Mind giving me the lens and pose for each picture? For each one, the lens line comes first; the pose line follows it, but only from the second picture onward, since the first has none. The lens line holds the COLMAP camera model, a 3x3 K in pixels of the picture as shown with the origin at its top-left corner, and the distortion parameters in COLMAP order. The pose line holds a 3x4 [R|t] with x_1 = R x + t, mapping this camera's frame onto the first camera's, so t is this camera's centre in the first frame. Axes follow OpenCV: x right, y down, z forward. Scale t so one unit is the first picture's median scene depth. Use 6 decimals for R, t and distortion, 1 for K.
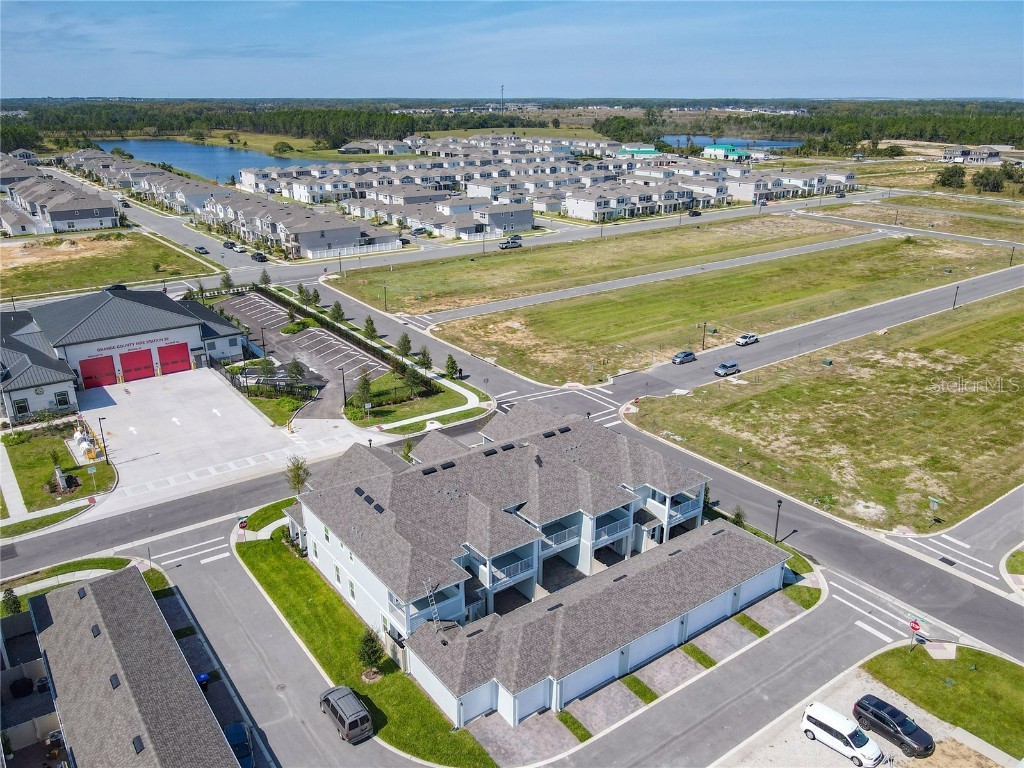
lens RADIAL K [[782.1, 0, 508.9], [0, 782.1, 385.0], [0, 0, 1]] dist [-0.007635, 0.004631]
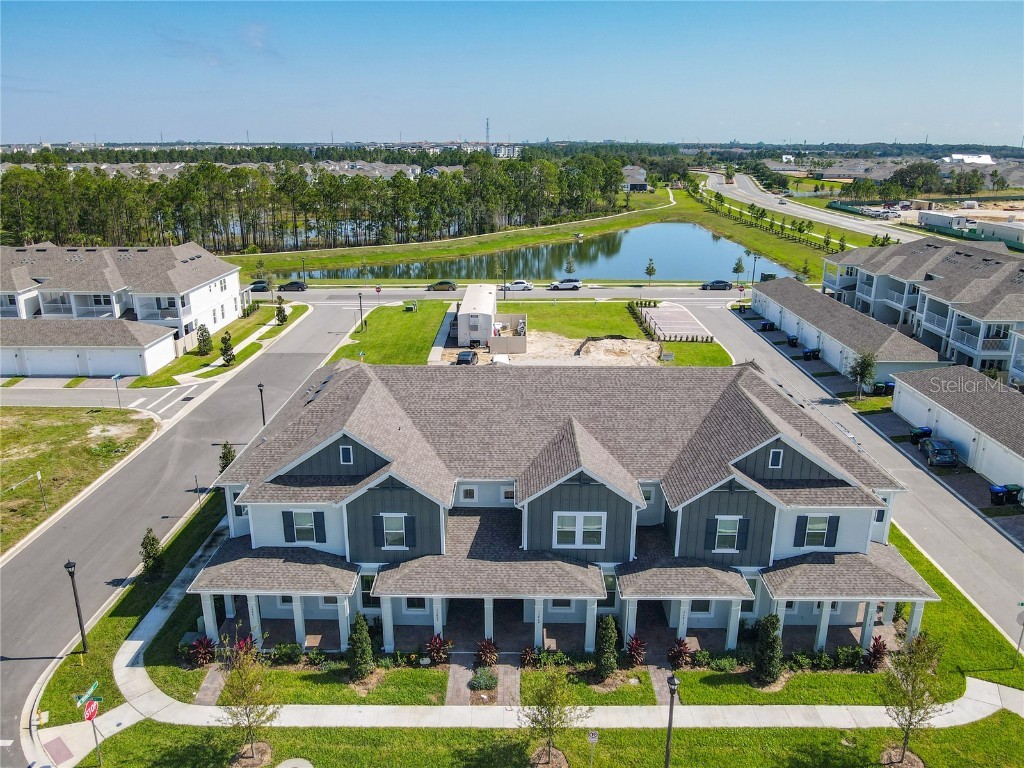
lens RADIAL K [[782.1, 0, 508.9], [0, 782.1, 385.0], [0, 0, 1]] dist [-0.007635, 0.004631]
pose [[-0.796602, -0.180991, 0.576774, -0.206057], [0.209471, 0.812366, 0.544227, -0.150749], [-0.567052, 0.554350, -0.609220, 0.844254]]
